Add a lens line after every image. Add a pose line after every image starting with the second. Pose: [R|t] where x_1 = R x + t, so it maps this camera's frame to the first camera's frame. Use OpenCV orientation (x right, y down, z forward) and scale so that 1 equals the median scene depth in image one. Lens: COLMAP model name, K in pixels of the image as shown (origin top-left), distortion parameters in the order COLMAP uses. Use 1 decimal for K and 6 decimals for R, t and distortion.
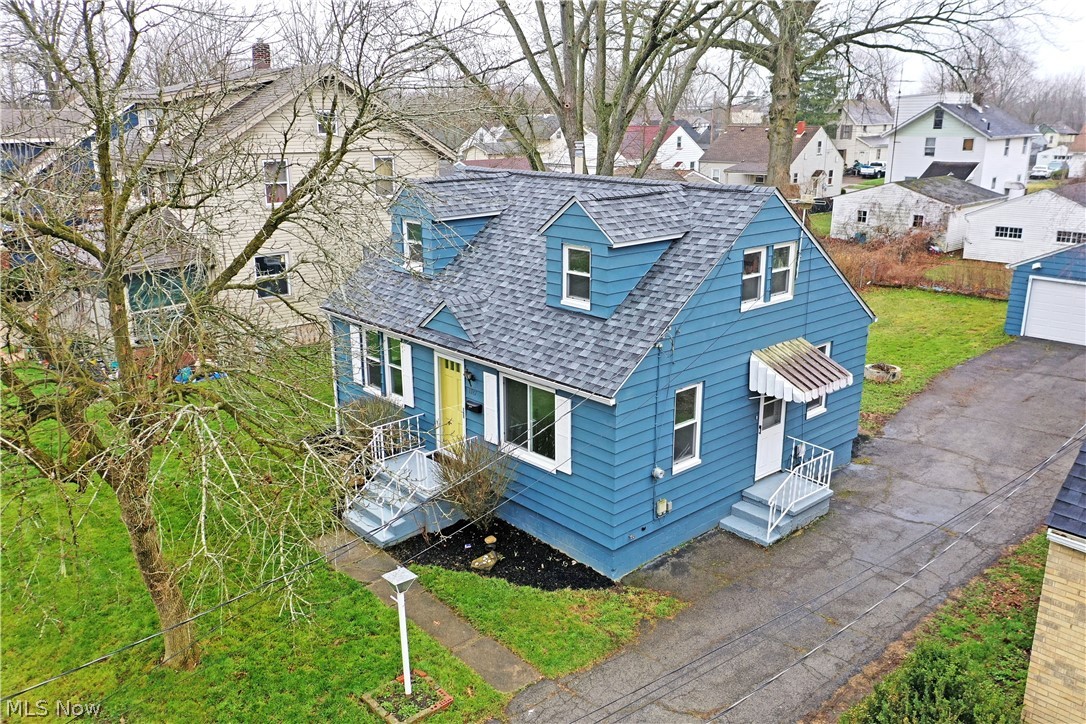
lens RADIAL K [[865.7, 0, 540.7], [0, 865.7, 361.9], [0, 0, 1]] dist [0.023031, -0.012702]
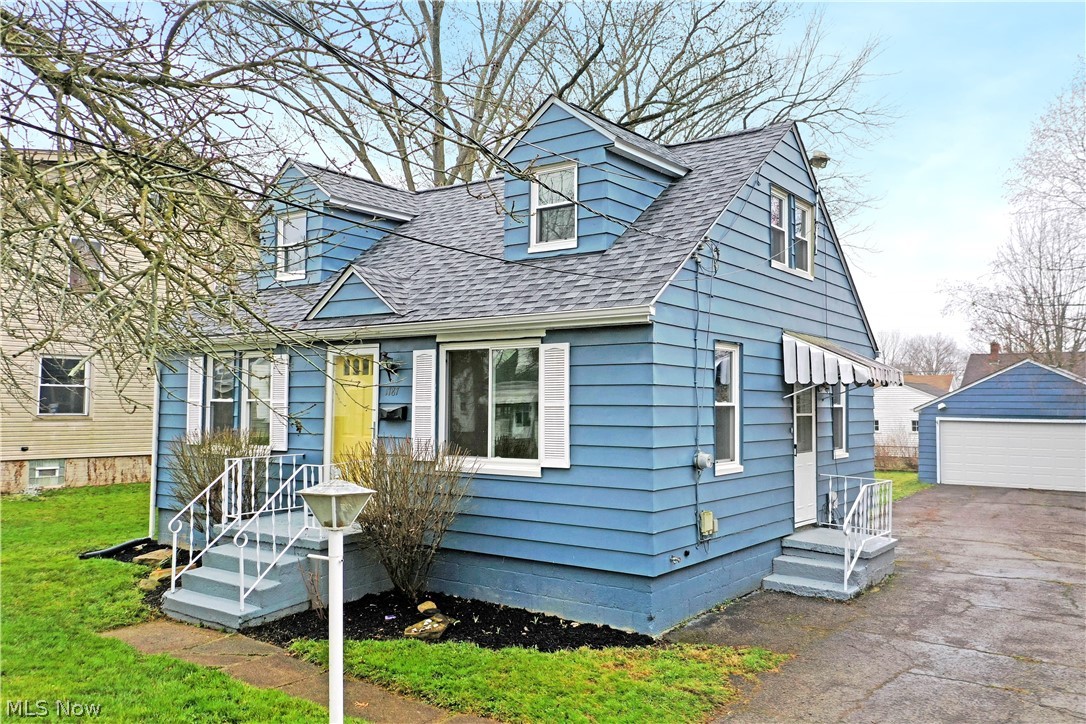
lens RADIAL K [[865.7, 0, 544.4], [0, 865.7, 360.8], [0, 0, 1]] dist [0.023031, -0.012702]
pose [[0.977210, 0.023318, 0.210990, -0.109400], [0.046136, 0.946858, -0.318325, 0.238816], [-0.207201, 0.320805, 0.924204, 0.372217]]
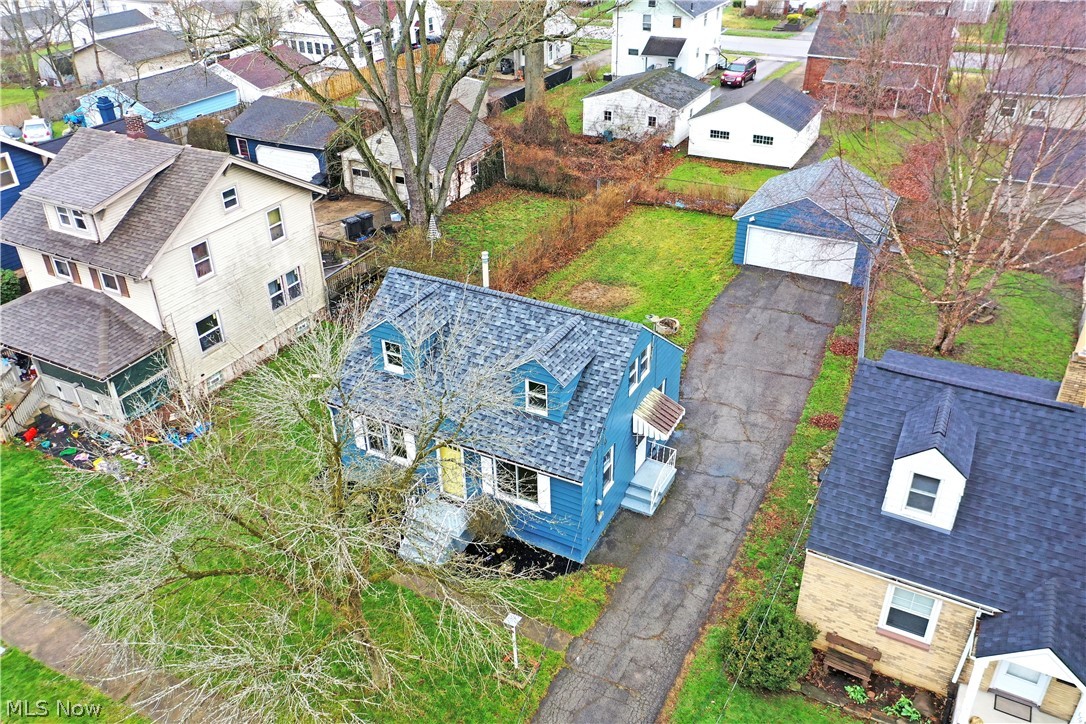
lens RADIAL K [[865.7, 0, 543.8], [0, 865.7, 360.8], [0, 0, 1]] dist [0.023031, -0.012702]
pose [[0.939621, -0.186045, 0.287227, -0.389851], [0.105712, 0.956060, 0.273447, -0.591395], [-0.325480, -0.226573, 0.918002, -0.476368]]
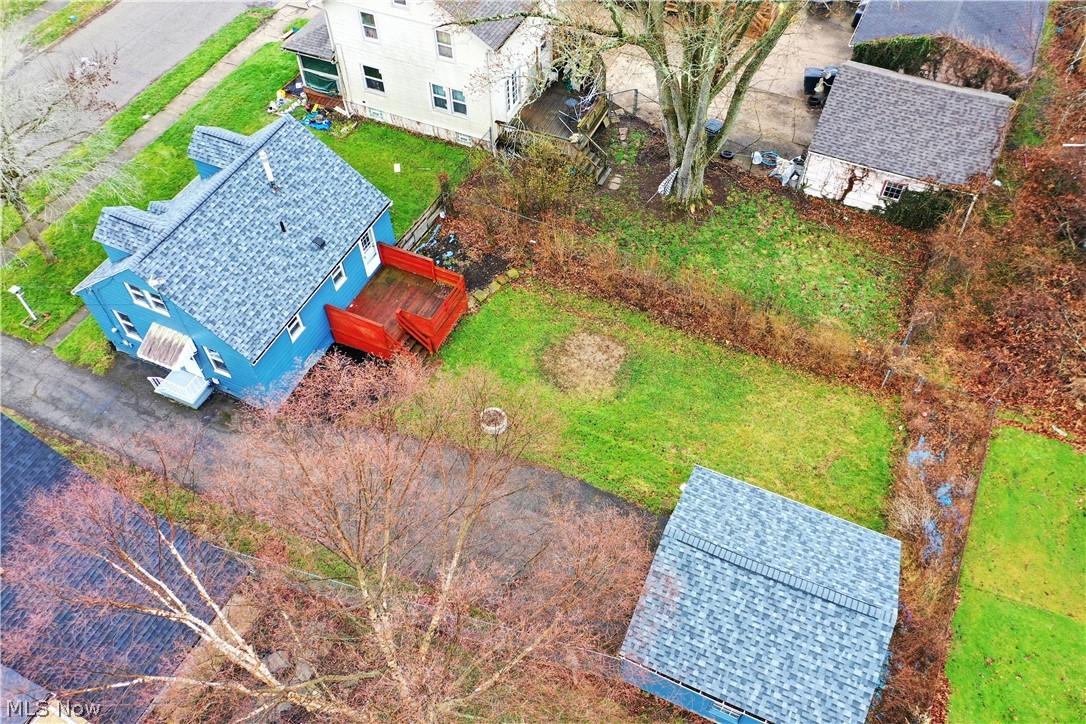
lens RADIAL K [[865.7, 0, 540.7], [0, 865.7, 361.7], [0, 0, 1]] dist [0.023031, -0.012702]
pose [[0.390060, 0.717293, -0.577359, 1.812906], [-0.227916, 0.682726, 0.694219, -1.533622], [0.892137, -0.139197, 0.429787, 0.936141]]
